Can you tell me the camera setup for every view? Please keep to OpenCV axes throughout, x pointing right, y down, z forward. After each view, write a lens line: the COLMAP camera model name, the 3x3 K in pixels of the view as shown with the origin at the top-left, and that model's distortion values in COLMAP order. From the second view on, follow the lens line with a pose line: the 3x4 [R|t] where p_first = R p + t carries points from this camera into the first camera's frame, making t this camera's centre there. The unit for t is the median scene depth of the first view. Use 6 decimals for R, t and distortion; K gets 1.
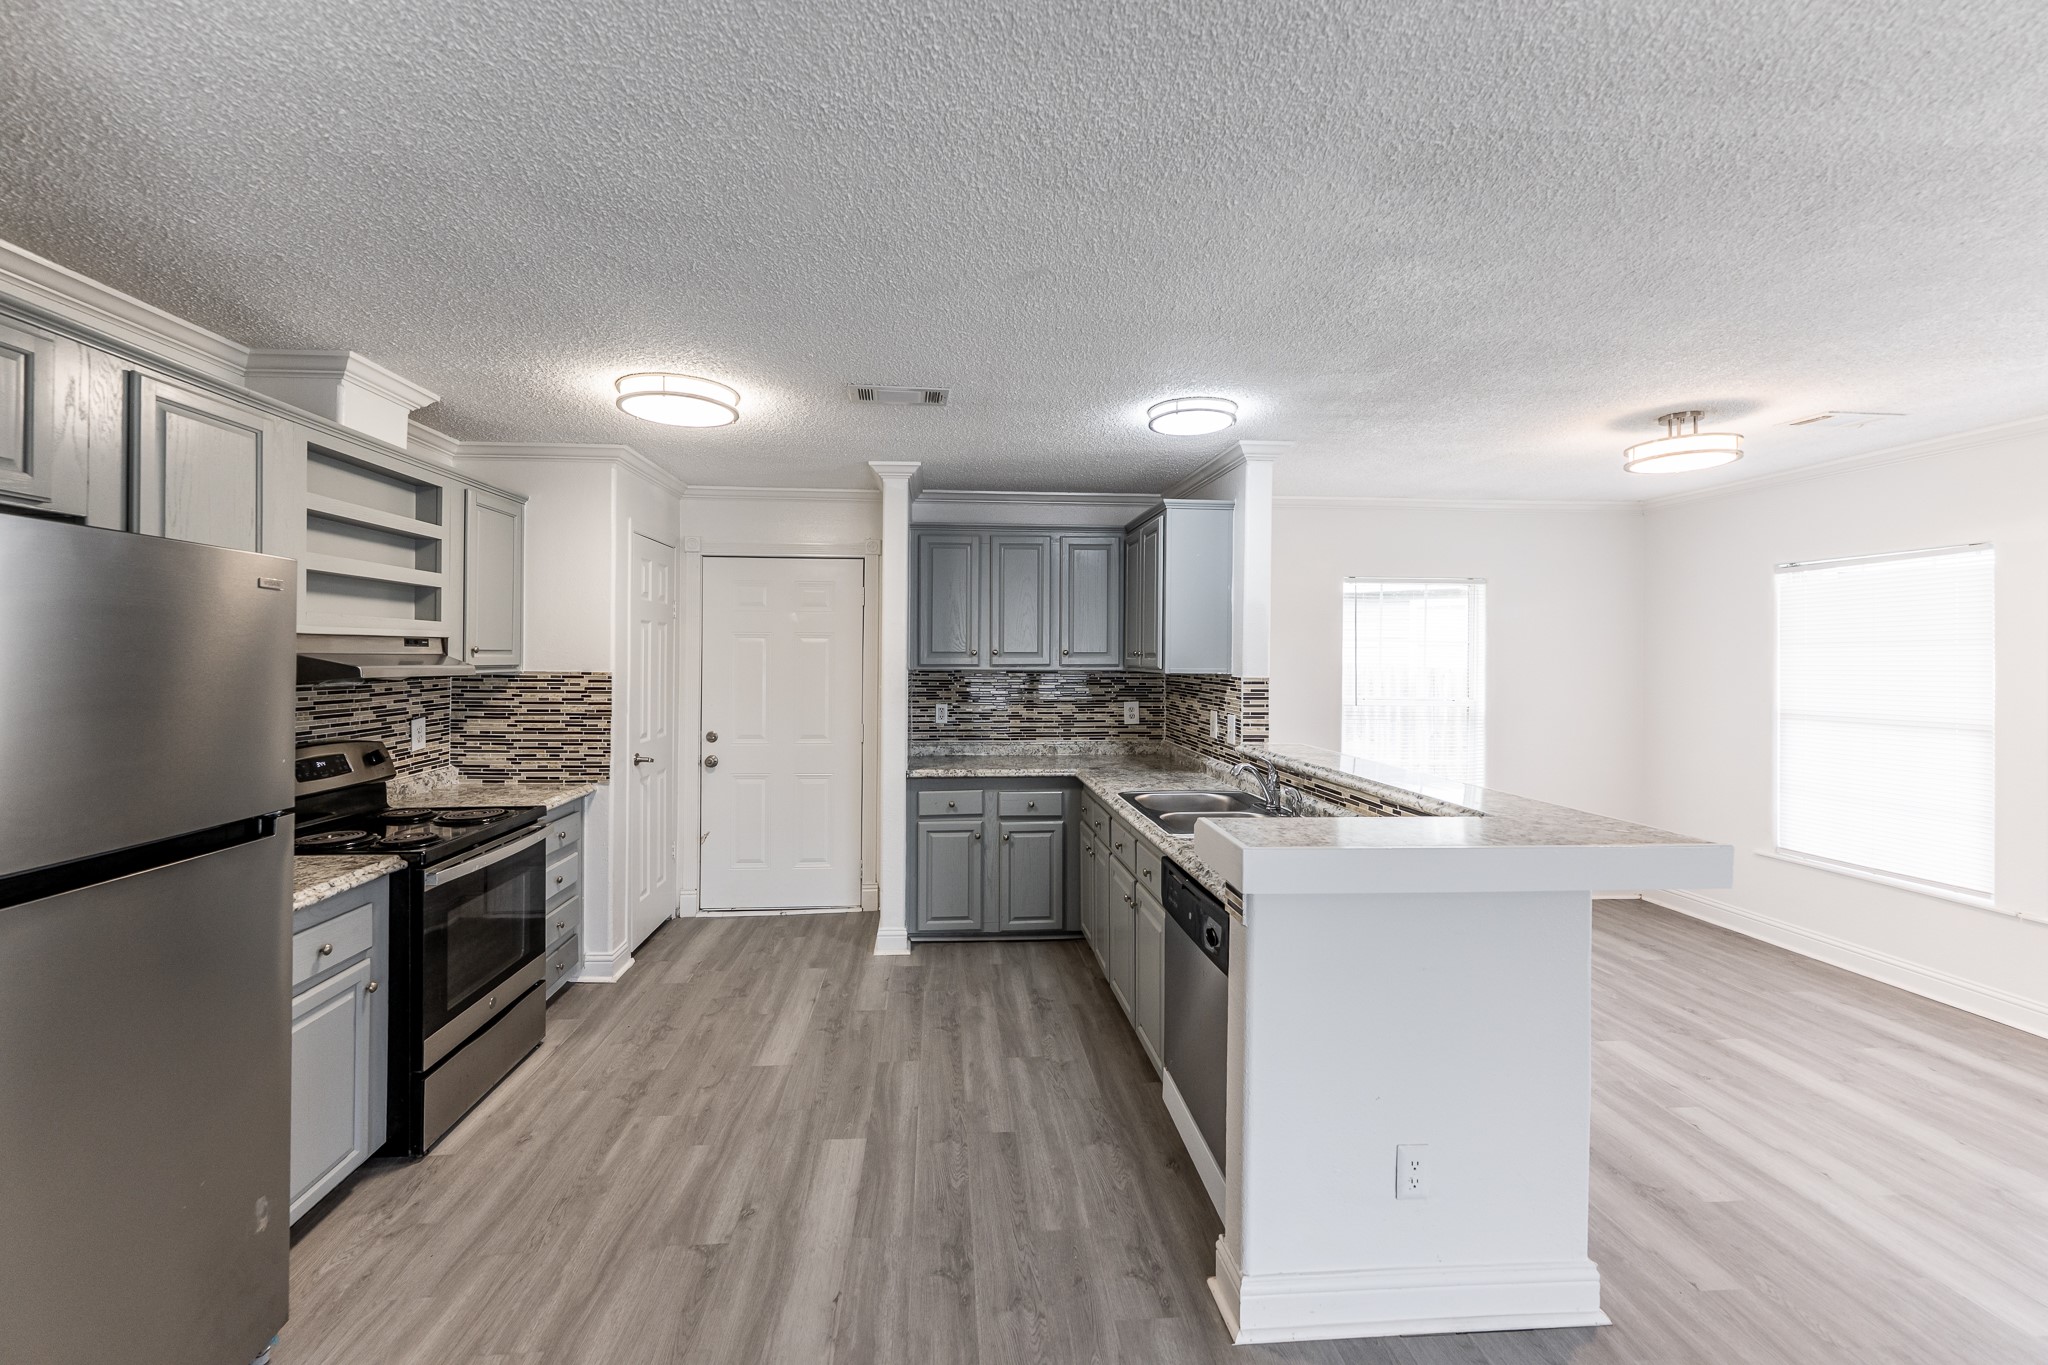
lens RADIAL K [[823.7, 0, 997.2], [0, 823.7, 649.3], [0, 0, 1]] dist [0.001053, 0.000072]
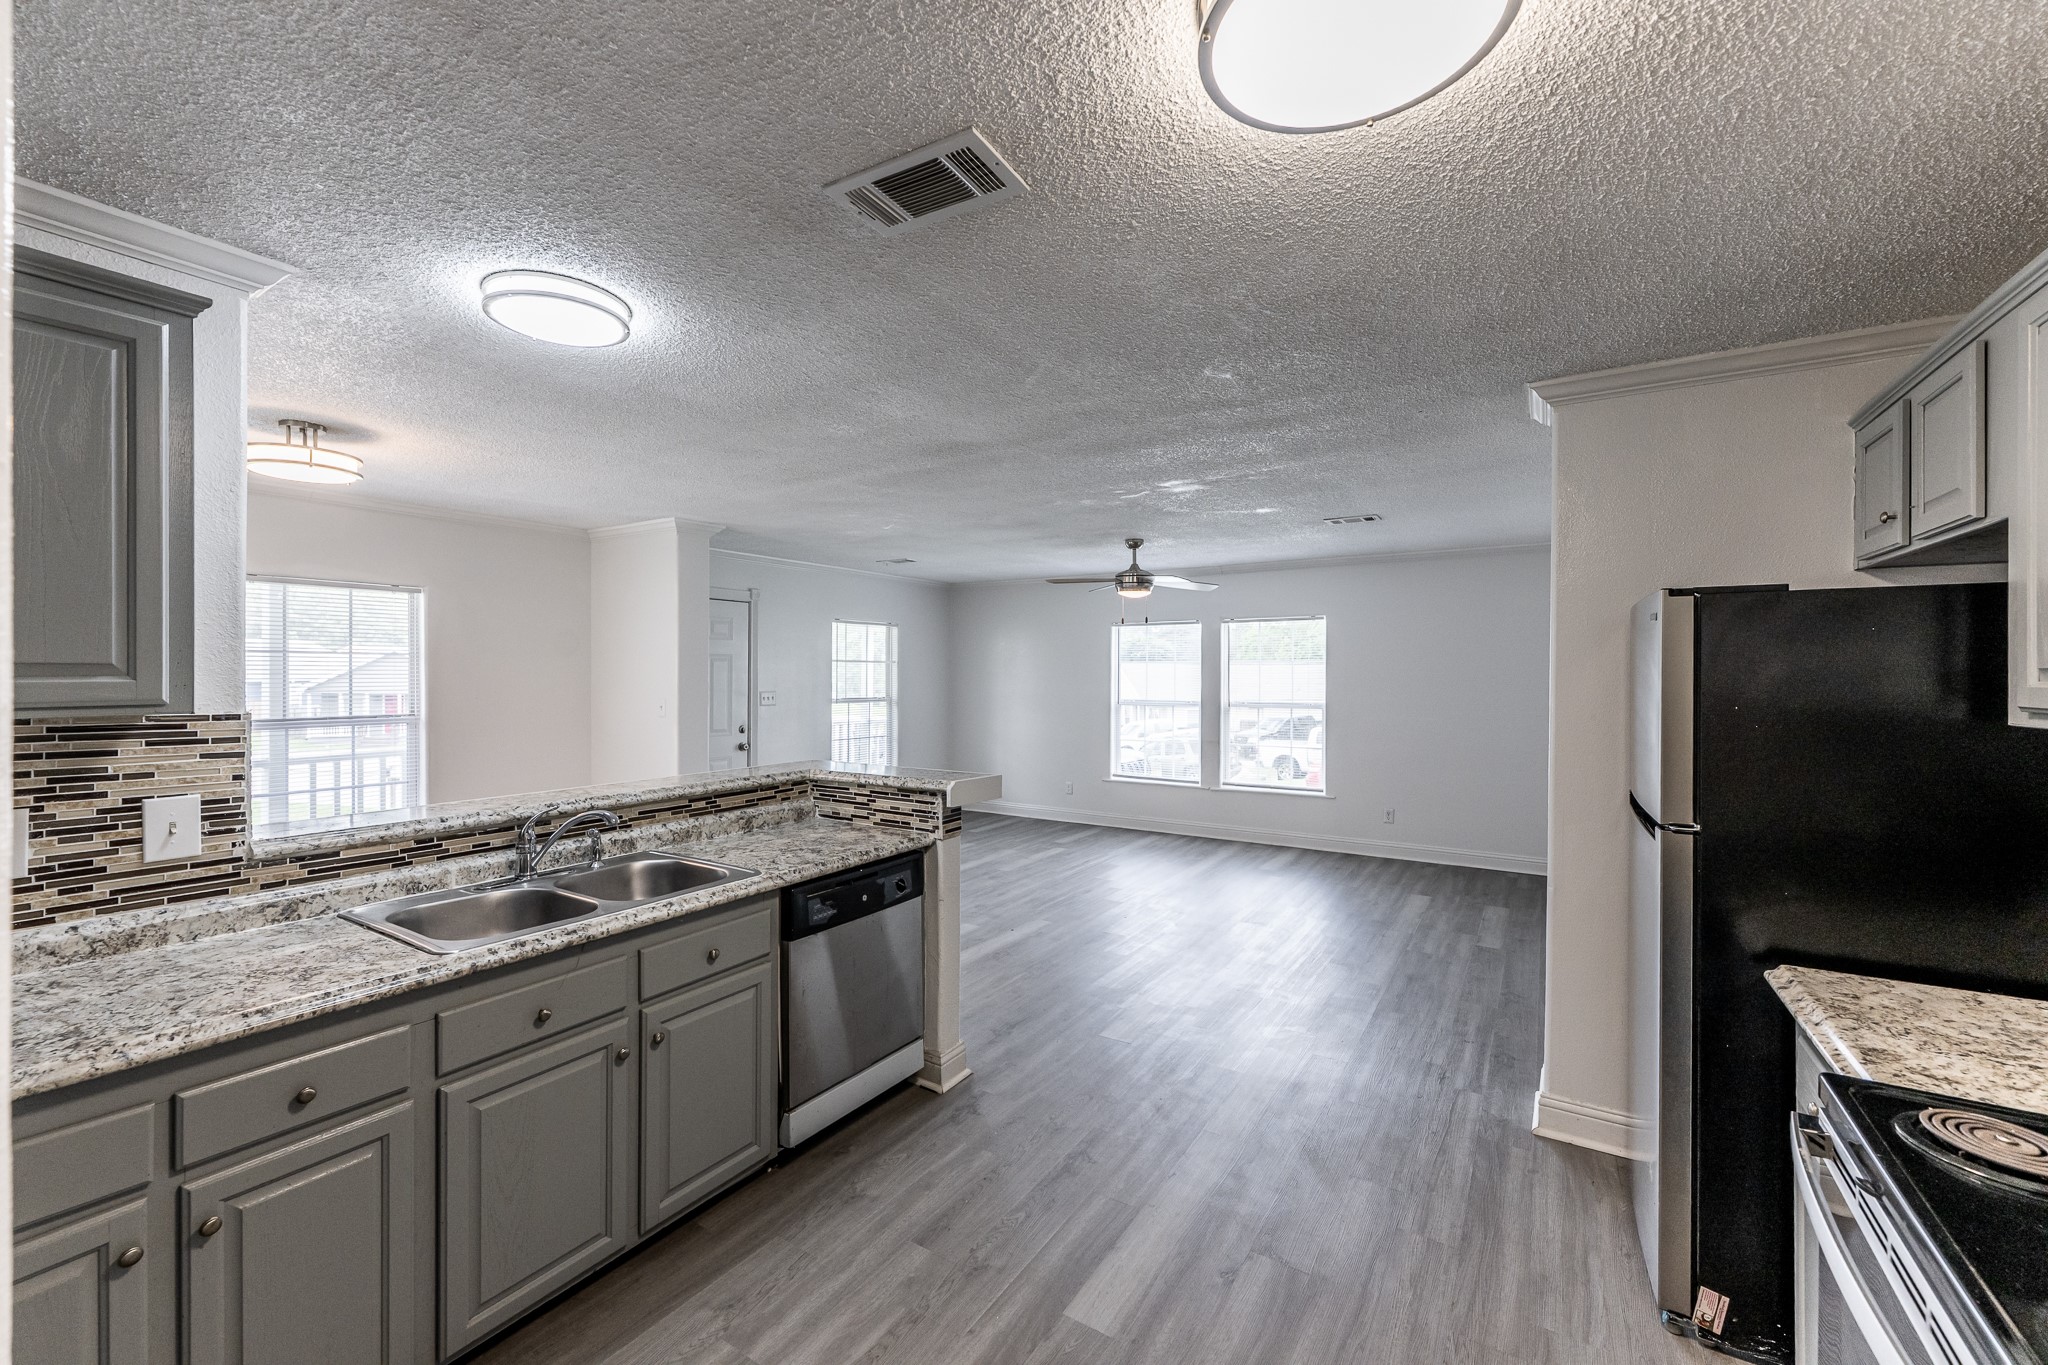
lens RADIAL K [[841.9, 0, 1023.9], [0, 841.9, 683.9], [0, 0, 1]] dist [0.002121, 0.000041]
pose [[-0.806105, -0.013259, 0.591624, -0.383424], [-0.009023, 0.999908, 0.010114, 0.005332], [-0.591704, 0.002815, -0.806150, 1.086519]]
